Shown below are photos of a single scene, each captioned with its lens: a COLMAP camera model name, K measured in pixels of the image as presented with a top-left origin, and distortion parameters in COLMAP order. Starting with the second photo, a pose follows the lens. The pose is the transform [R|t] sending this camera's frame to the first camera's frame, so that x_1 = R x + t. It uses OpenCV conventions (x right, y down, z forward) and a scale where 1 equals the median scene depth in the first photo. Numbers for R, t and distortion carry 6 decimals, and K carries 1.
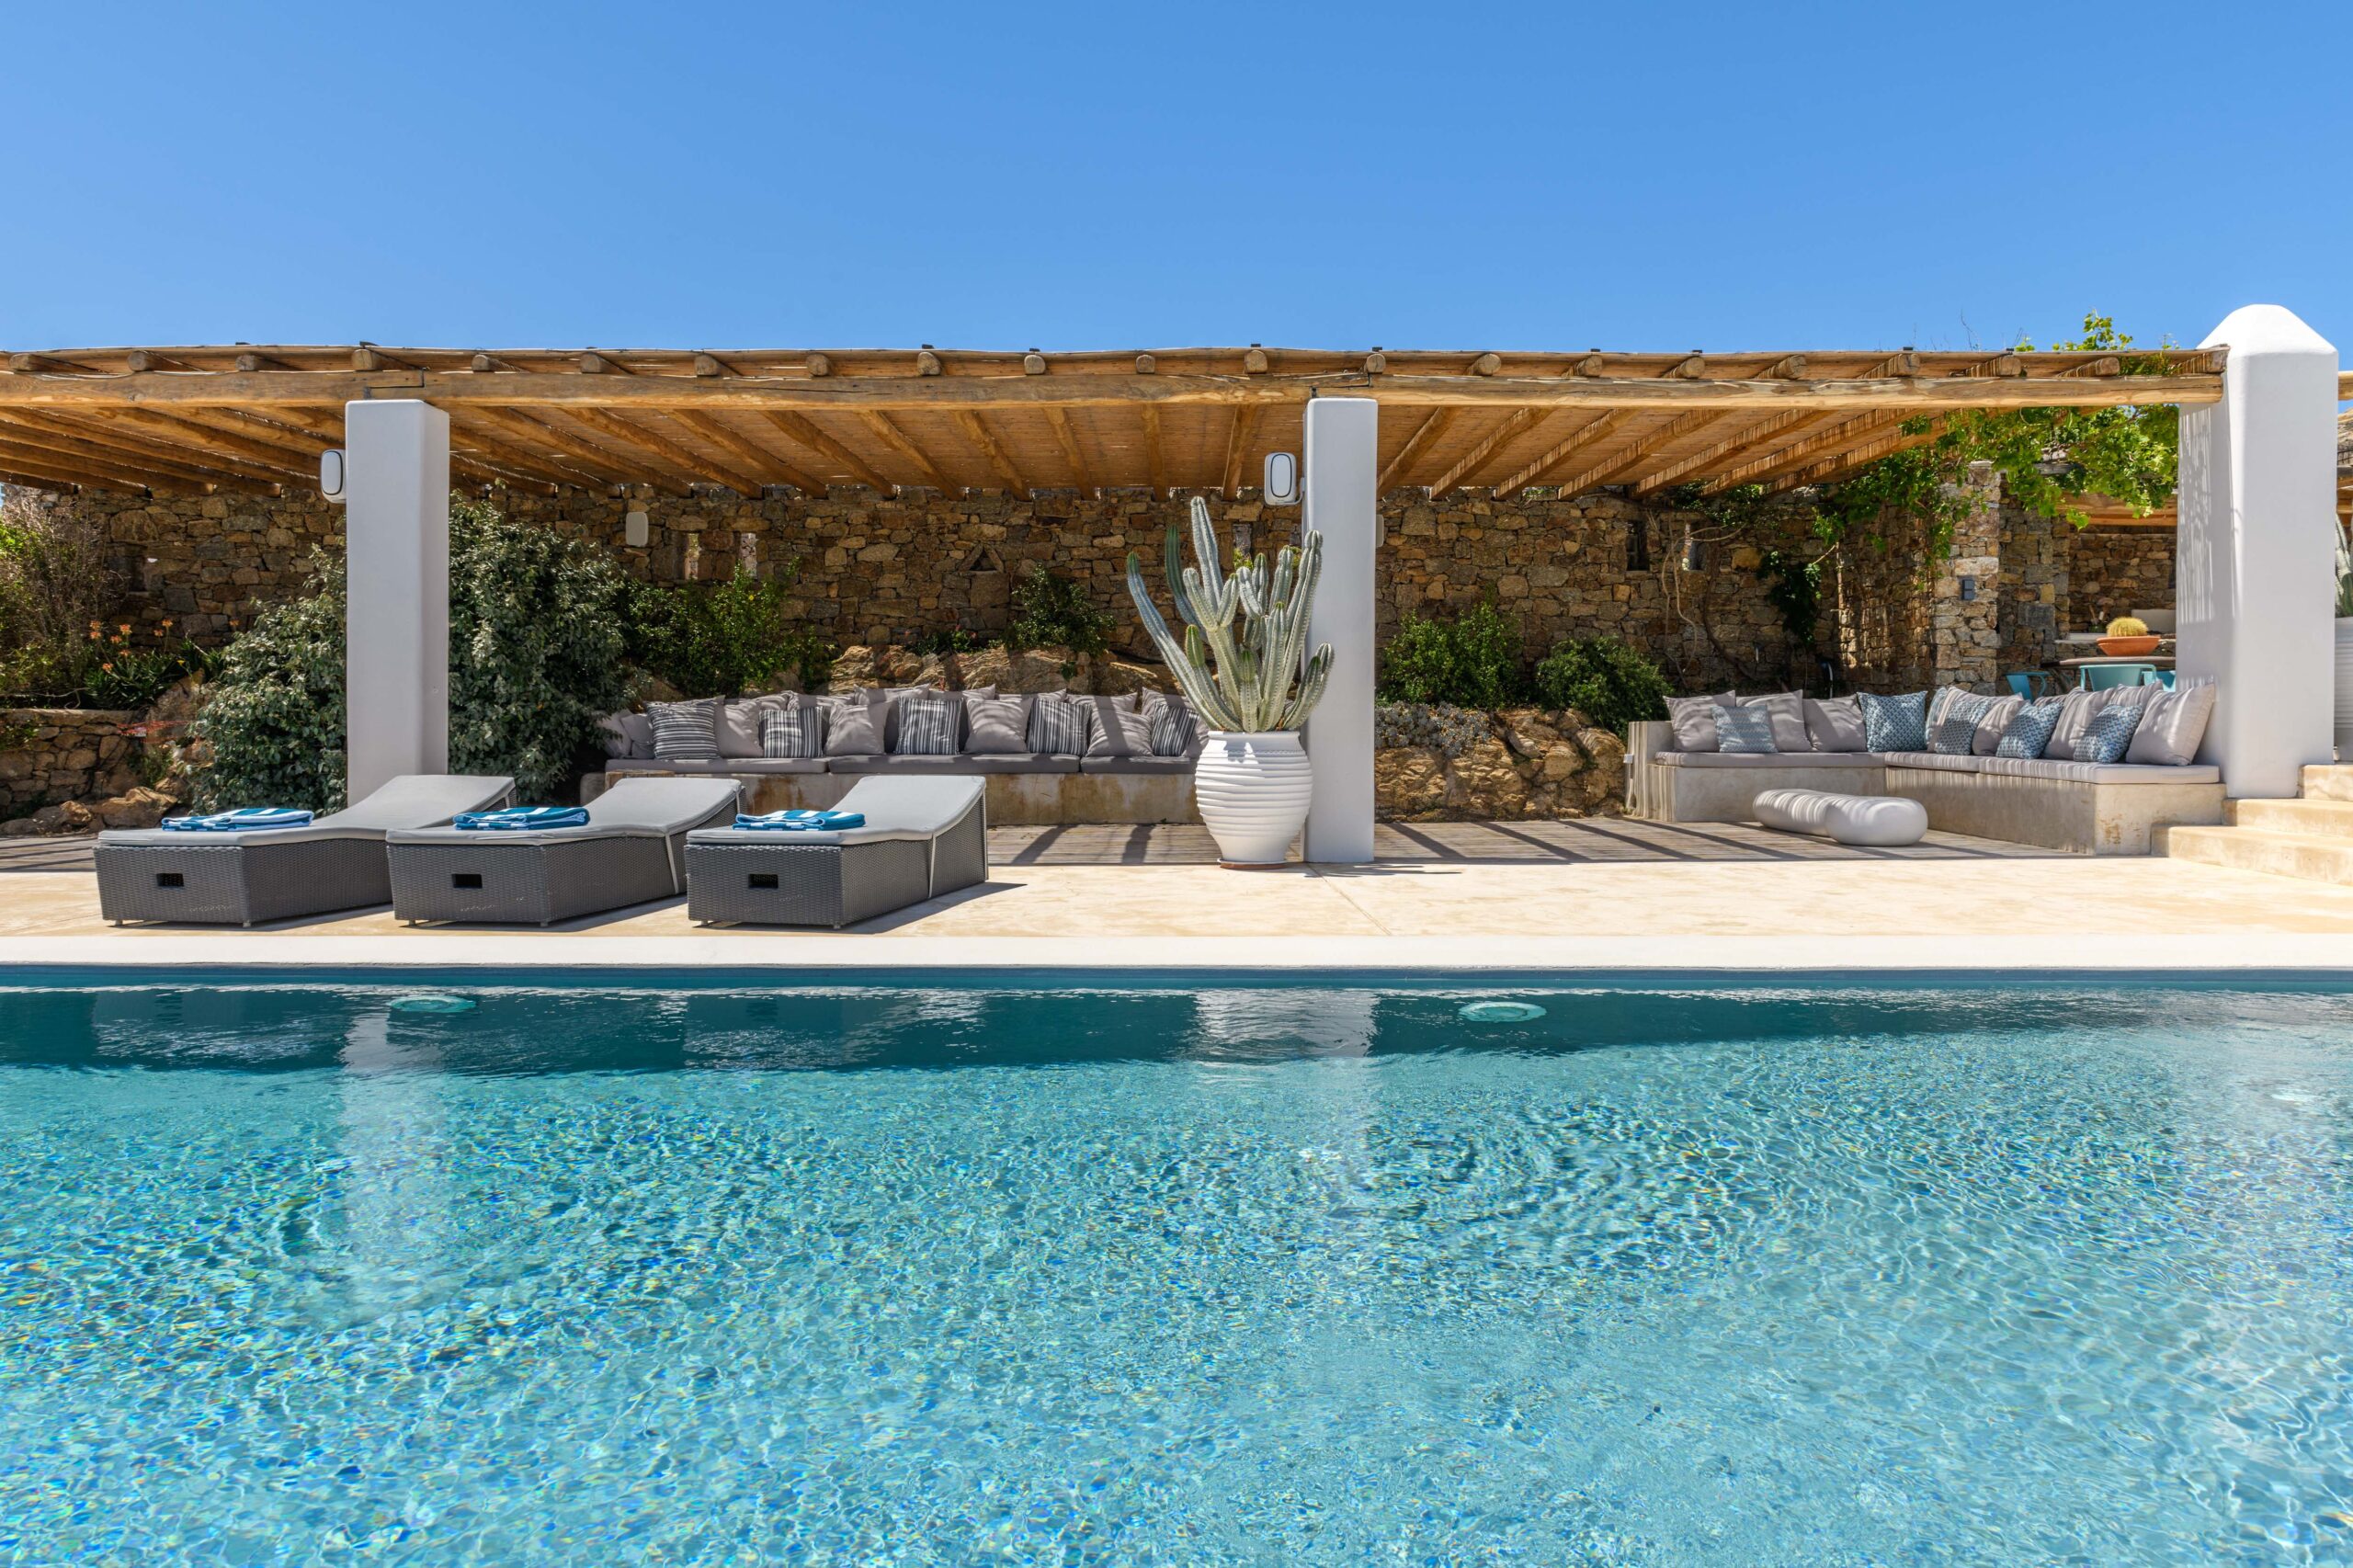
lens RADIAL K [[1595.2, 0, 1190.8], [0, 1595.2, 749.9], [0, 0, 1]] dist [0.007589, 0.000230]
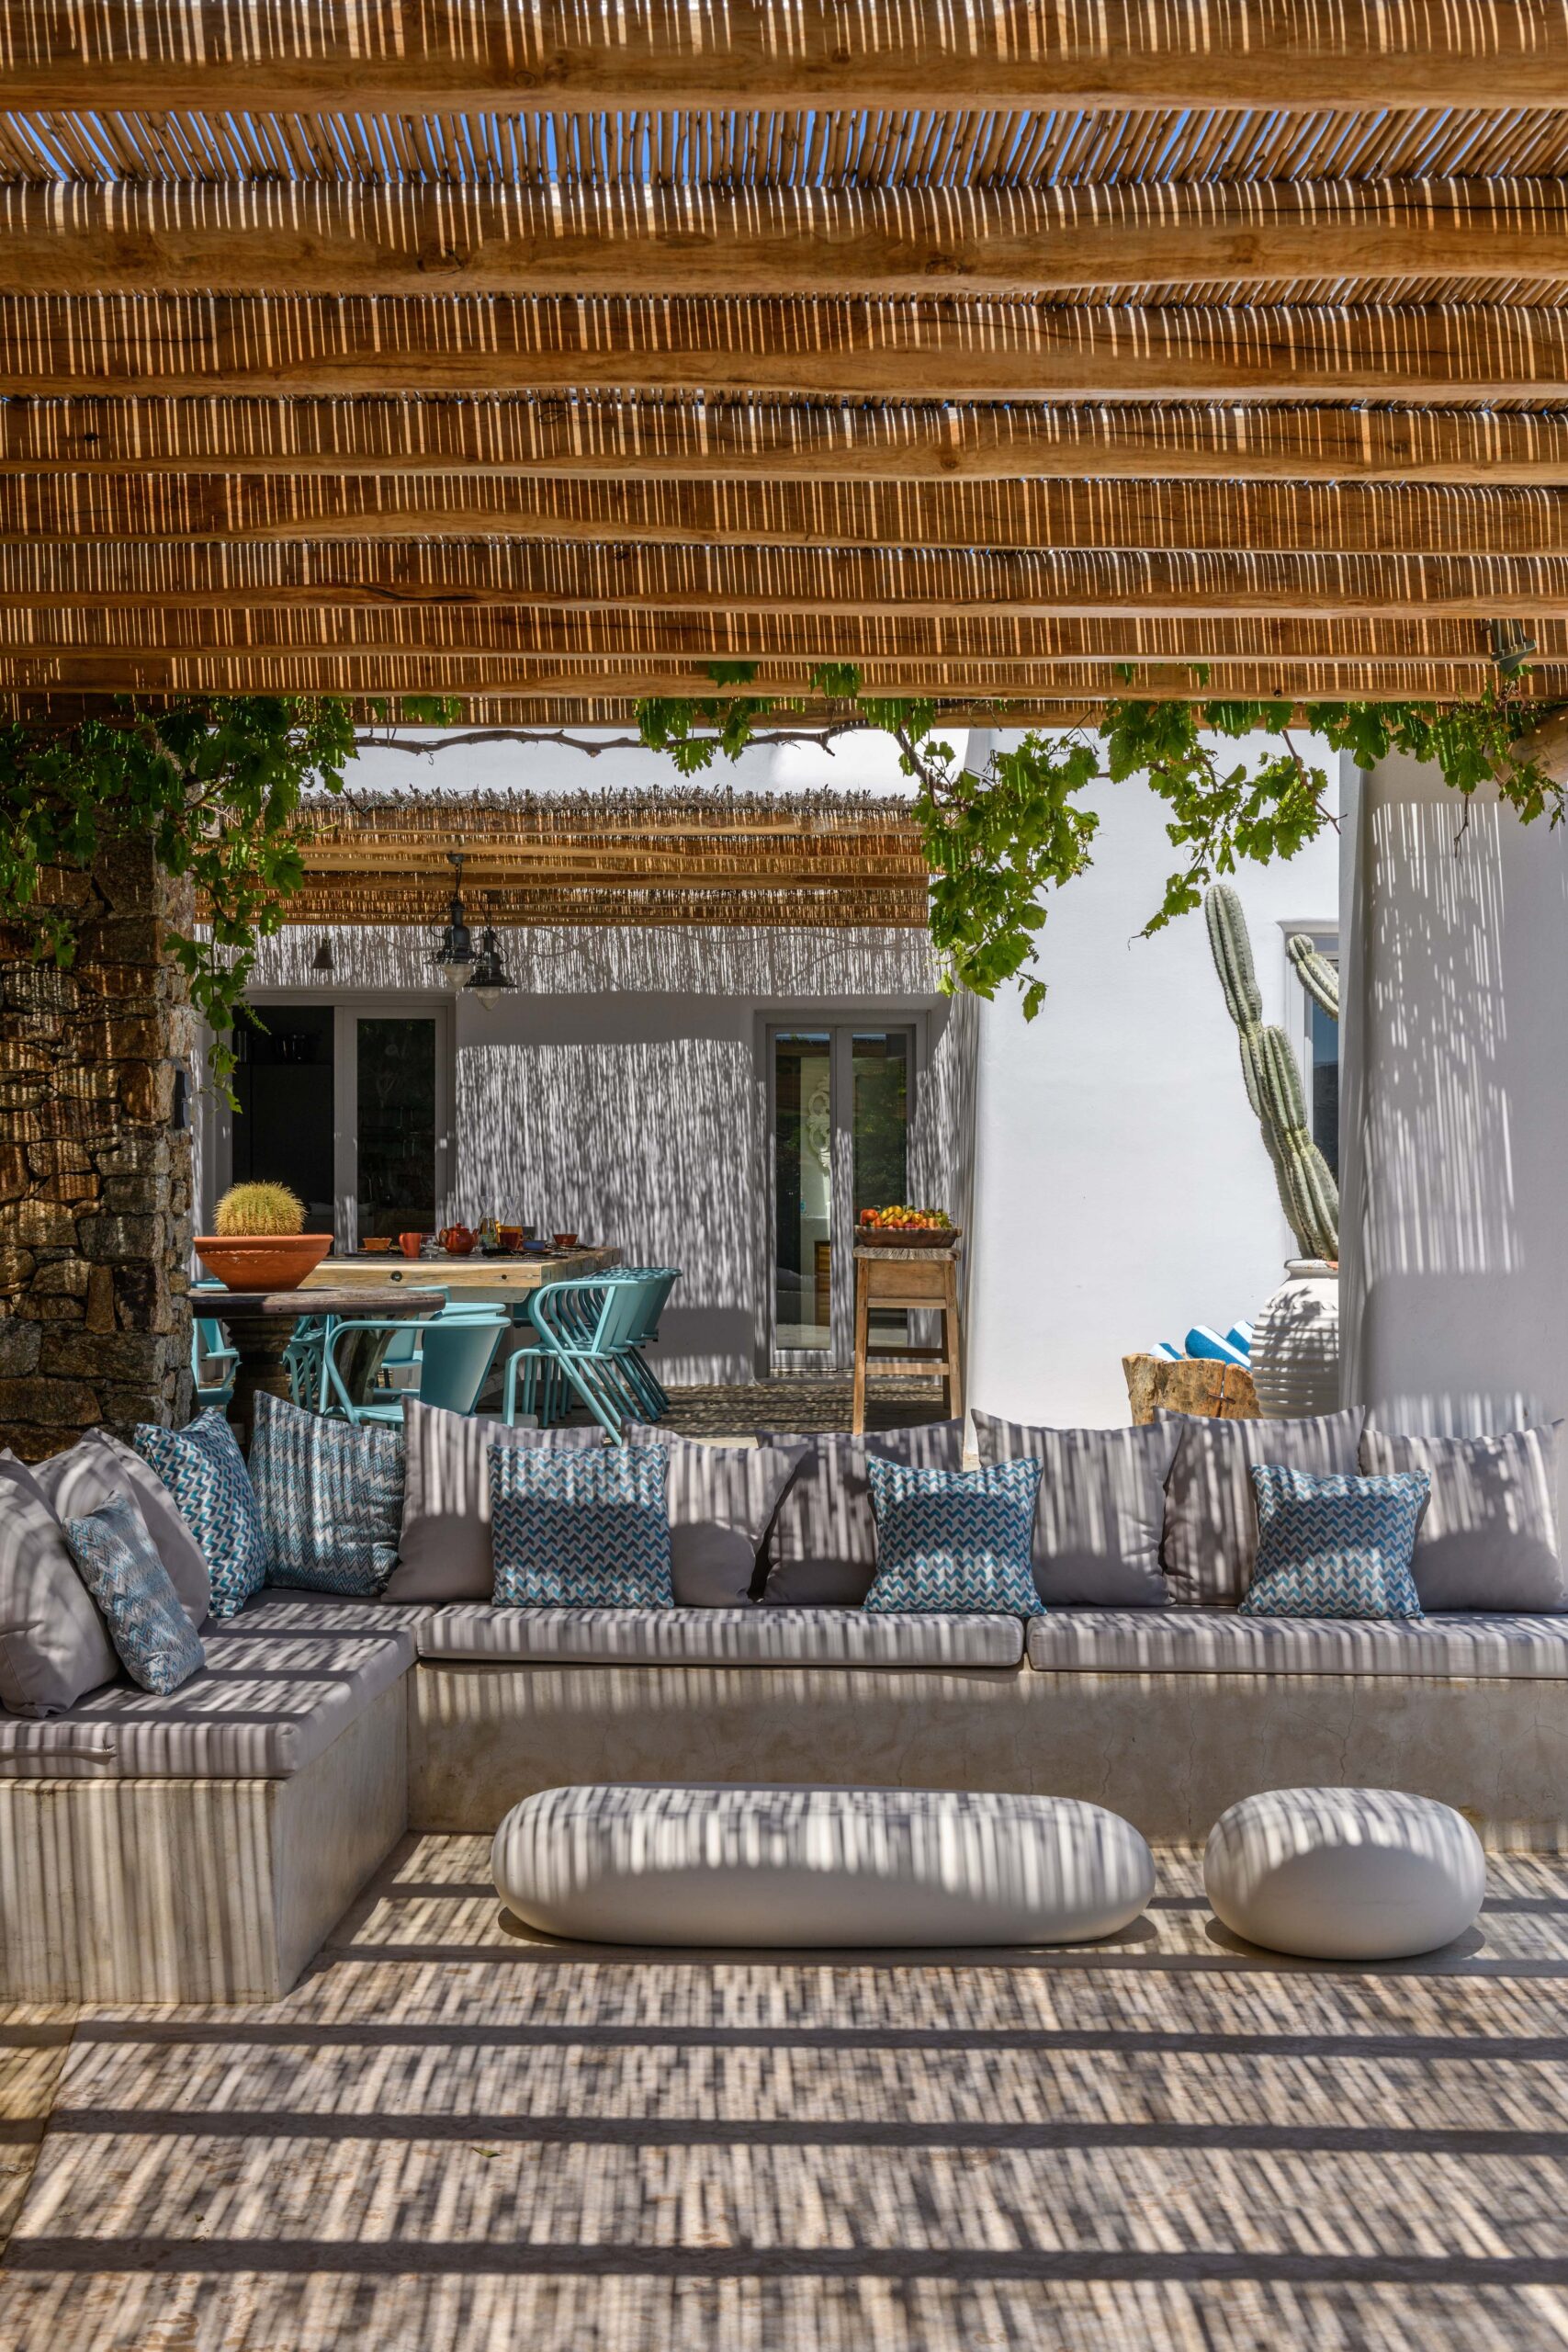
lens RADIAL K [[3280.8, 0, 774.3], [0, 3280.8, 1178.0], [0, 0, 1]] dist [-0.013283, 0.000000]
pose [[0.040149, 0.006179, 0.999175, -0.229048], [0.016655, 0.999838, -0.006852, -0.084925], [-0.999055, 0.016916, 0.040040, 0.940075]]
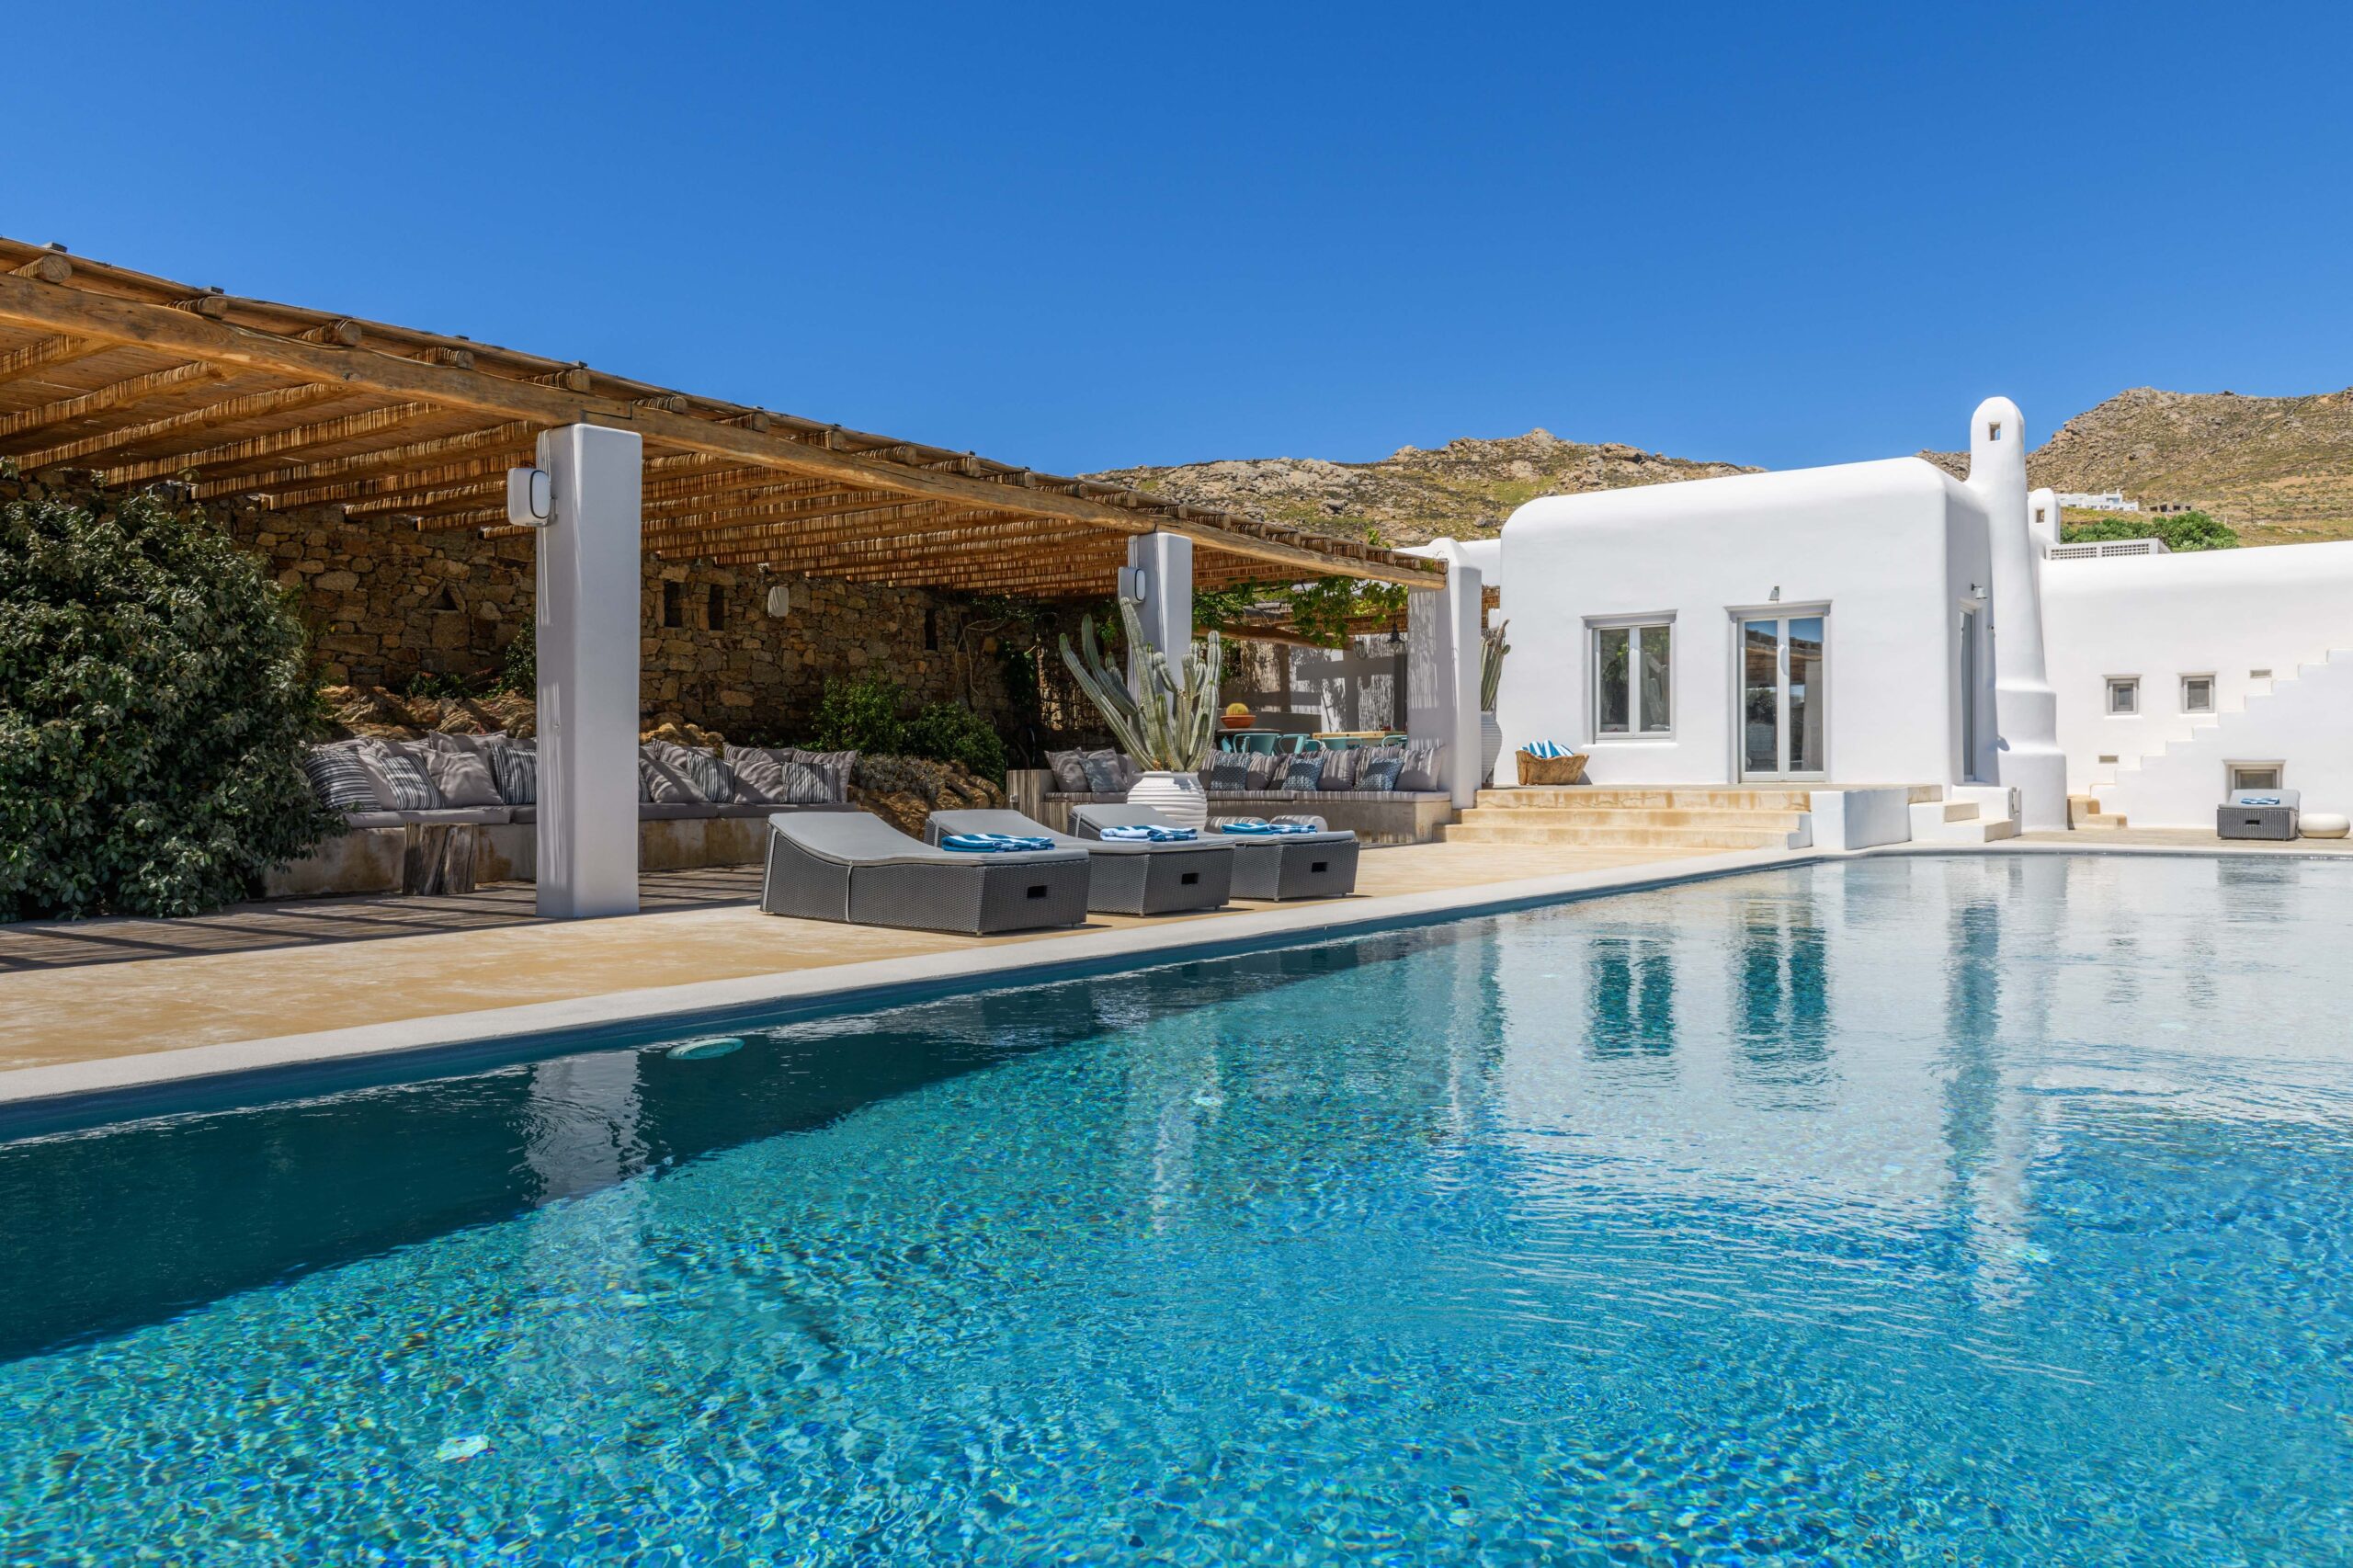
lens RADIAL K [[1665.8, 0, 1170.1], [0, 1665.8, 763.2], [0, 0, 1]] dist [-0.000239, -0.007346]
pose [[0.599720, 0.003521, 0.800202, -0.825601], [0.021505, 0.999558, -0.020516, 0.007981], [-0.799921, 0.029513, 0.599379, 0.101393]]
